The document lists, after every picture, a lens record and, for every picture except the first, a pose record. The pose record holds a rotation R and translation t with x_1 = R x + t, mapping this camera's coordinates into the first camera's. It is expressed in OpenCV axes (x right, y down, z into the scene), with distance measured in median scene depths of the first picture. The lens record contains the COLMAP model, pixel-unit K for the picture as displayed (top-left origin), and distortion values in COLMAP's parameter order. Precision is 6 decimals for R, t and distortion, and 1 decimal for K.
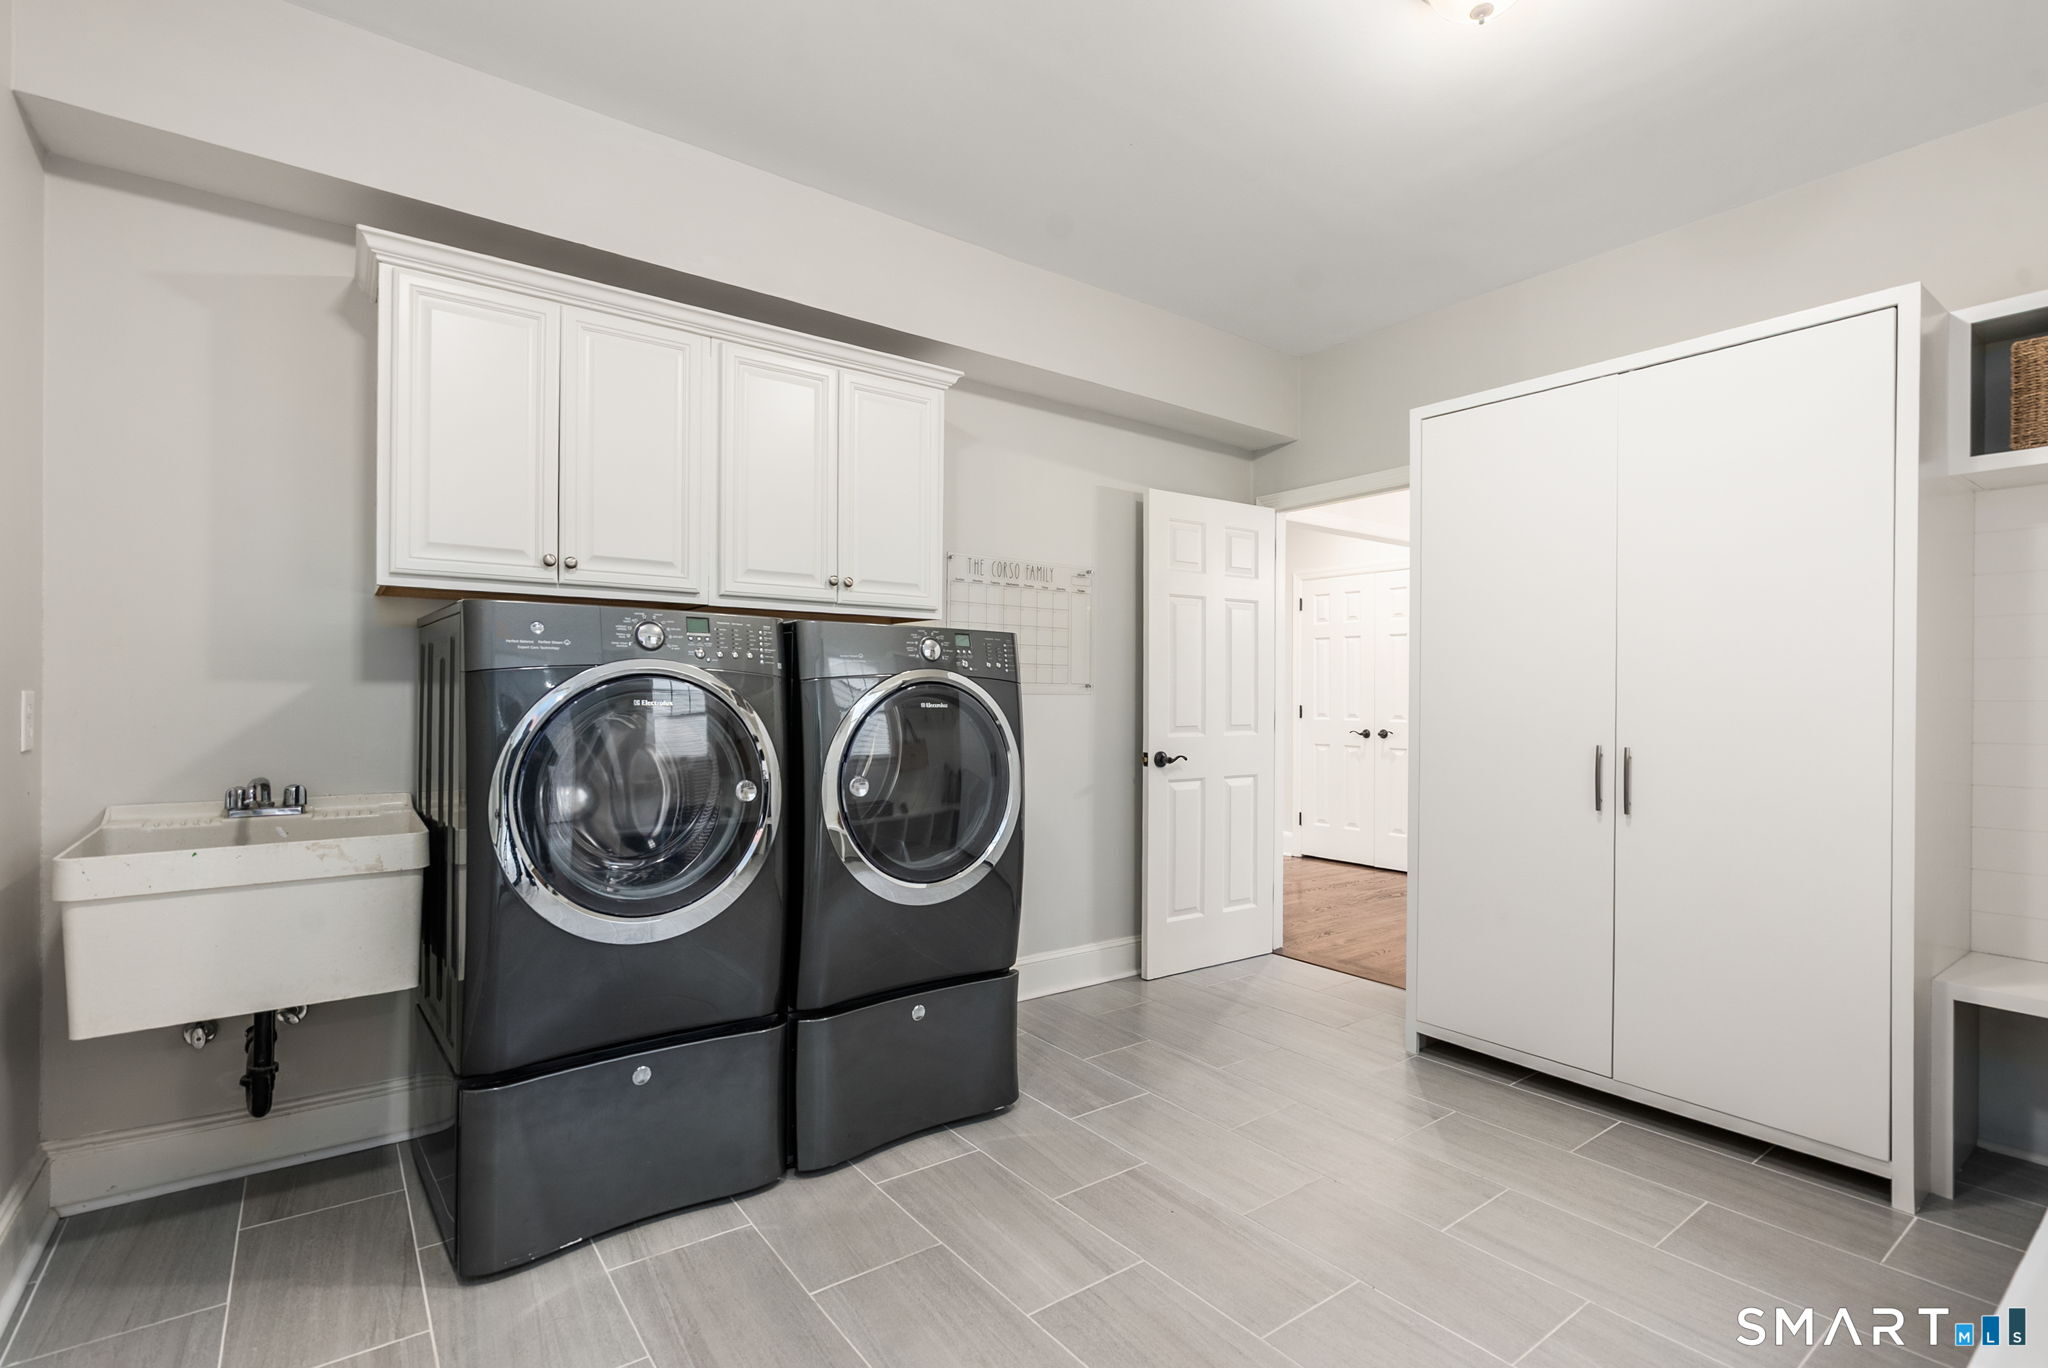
lens RADIAL K [[957.9, 0, 1052.5], [0, 957.9, 690.1], [0, 0, 1]] dist [-0.000997, -0.000098]
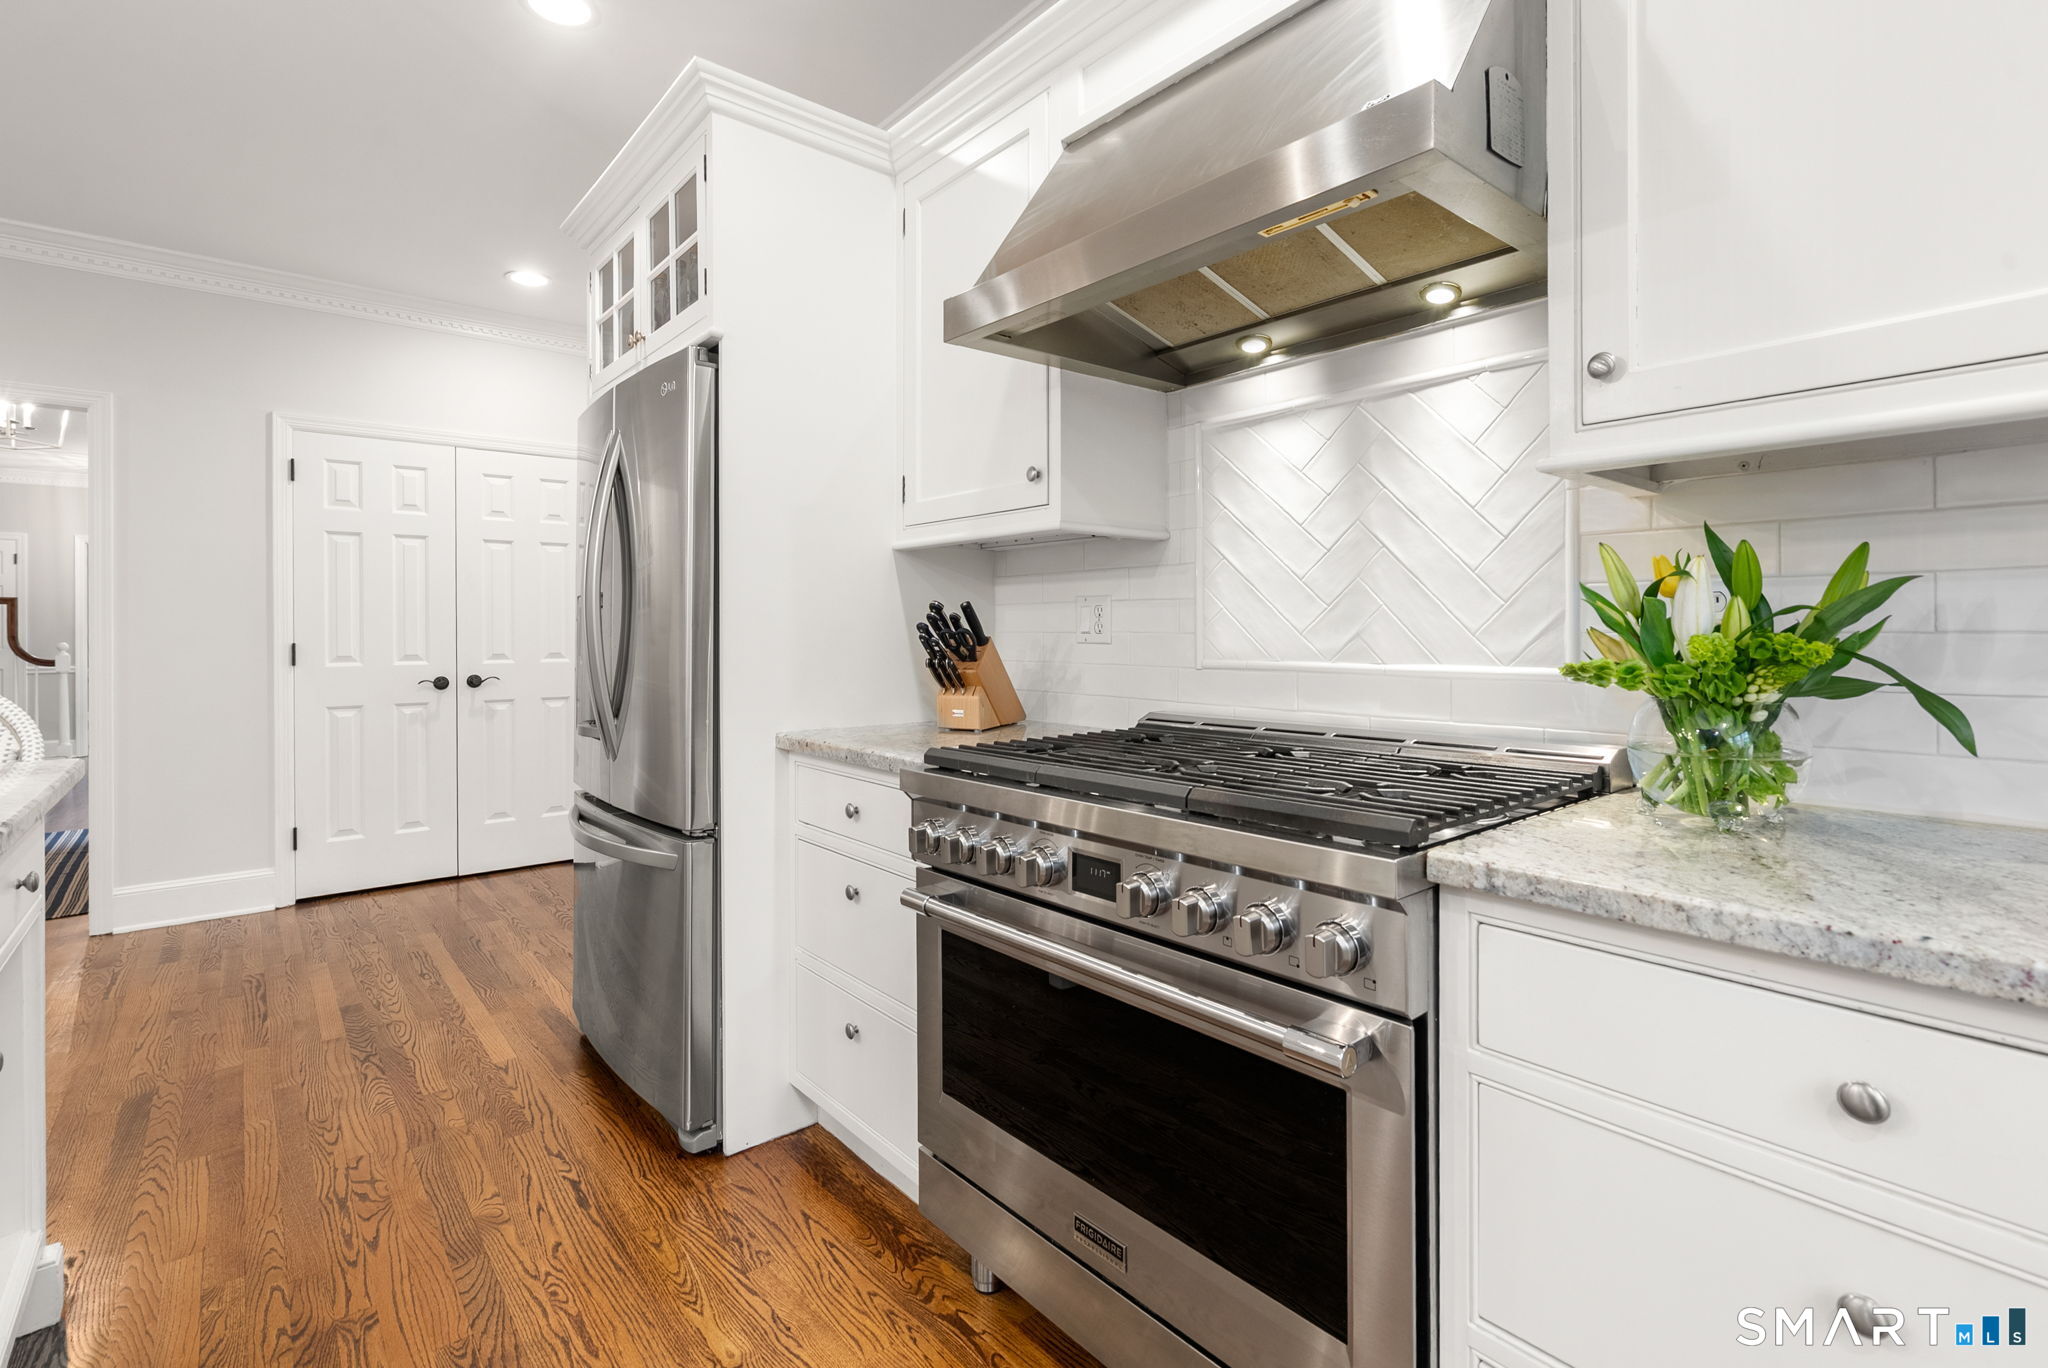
lens RADIAL K [[955.5, 0, 1022.0], [0, 955.5, 634.7], [0, 0, 1]] dist [-0.000768, -0.000007]
pose [[-0.036267, -0.006952, 0.999318, -0.355879], [0.002916, 0.999971, 0.007062, 0.008025], [-0.999338, 0.003170, -0.036246, 0.617158]]
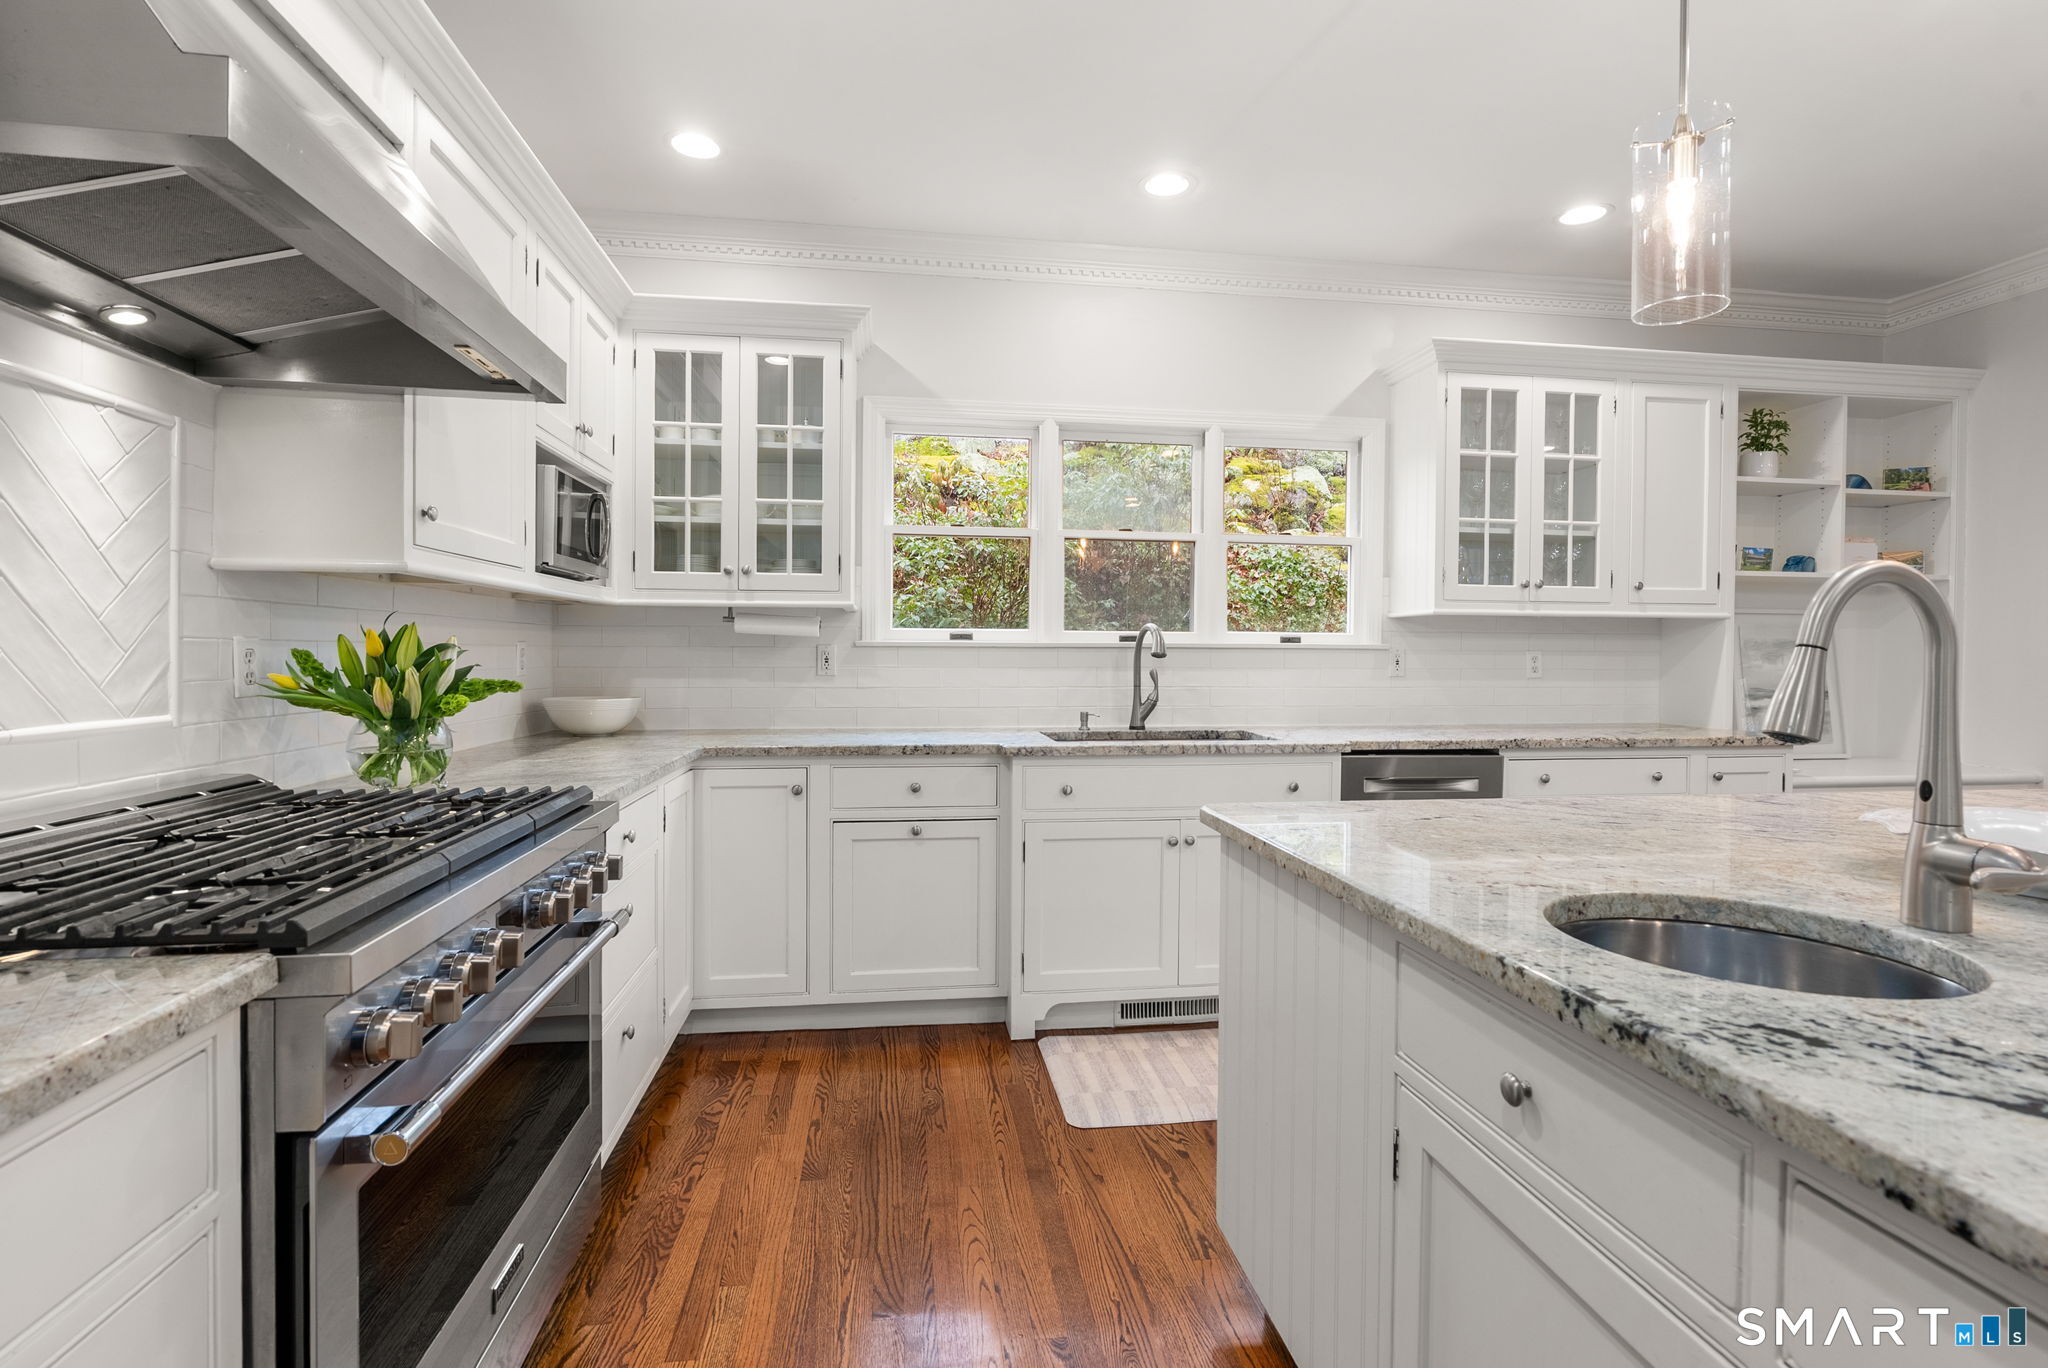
lens RADIAL K [[940.0, 0, 1025.3], [0, 940.0, 671.6], [0, 0, 1]] dist [-0.001539, -0.000094]
pose [[-0.491939, 0.008130, -0.870592, -0.041724], [-0.007734, 0.999876, 0.013707, 0.001981], [0.870595, 0.013476, -0.491815, 0.785500]]
